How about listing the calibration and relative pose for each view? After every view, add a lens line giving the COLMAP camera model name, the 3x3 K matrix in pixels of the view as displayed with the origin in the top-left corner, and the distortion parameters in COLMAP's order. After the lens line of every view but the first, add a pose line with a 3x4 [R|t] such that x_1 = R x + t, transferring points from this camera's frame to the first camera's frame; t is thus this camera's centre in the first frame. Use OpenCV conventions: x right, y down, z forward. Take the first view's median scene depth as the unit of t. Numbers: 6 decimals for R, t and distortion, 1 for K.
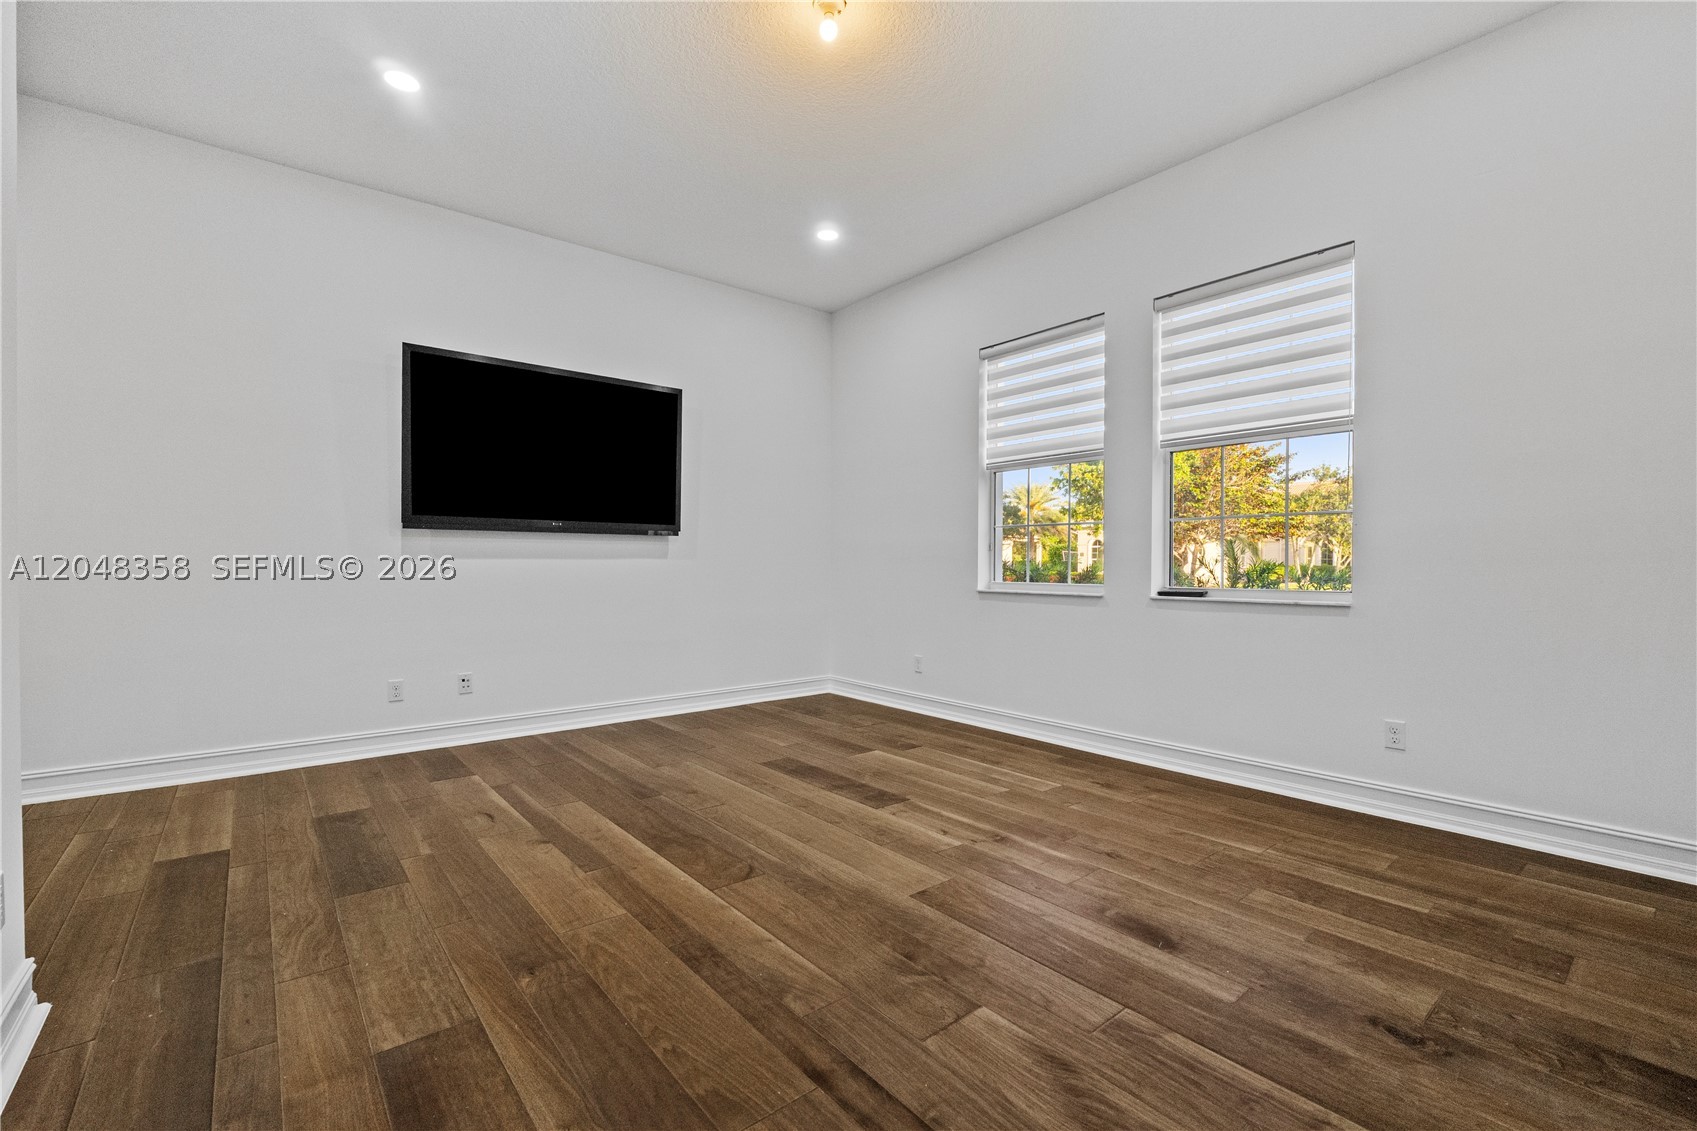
lens RADIAL K [[721.9, 0, 850.7], [0, 721.9, 568.4], [0, 0, 1]] dist [-0.006836, -0.000789]
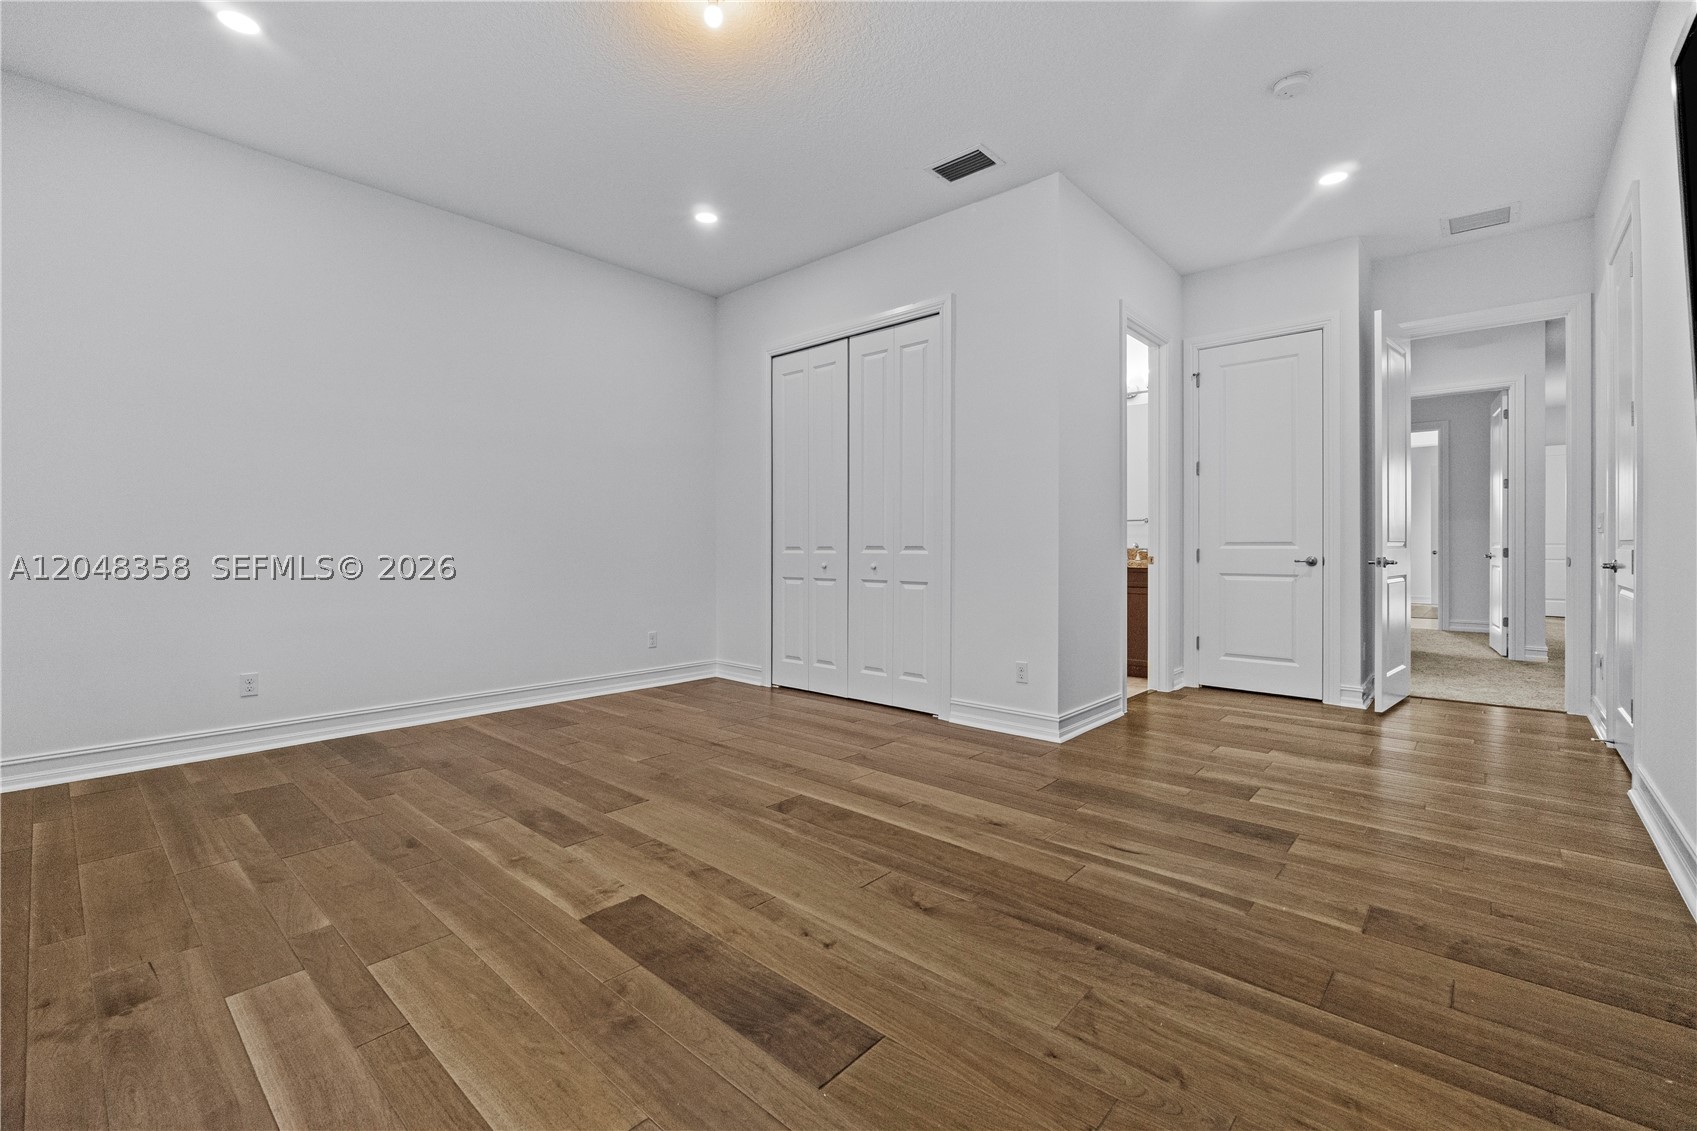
lens RADIAL K [[721.9, 0, 840.4], [0, 721.9, 550.8], [0, 0, 1]] dist [-0.006836, -0.000789]
pose [[-0.989709, -0.004610, -0.143023, -0.060631], [-0.005849, 0.999949, 0.008245, -0.010596], [0.142977, 0.008997, -0.989685, 1.951946]]
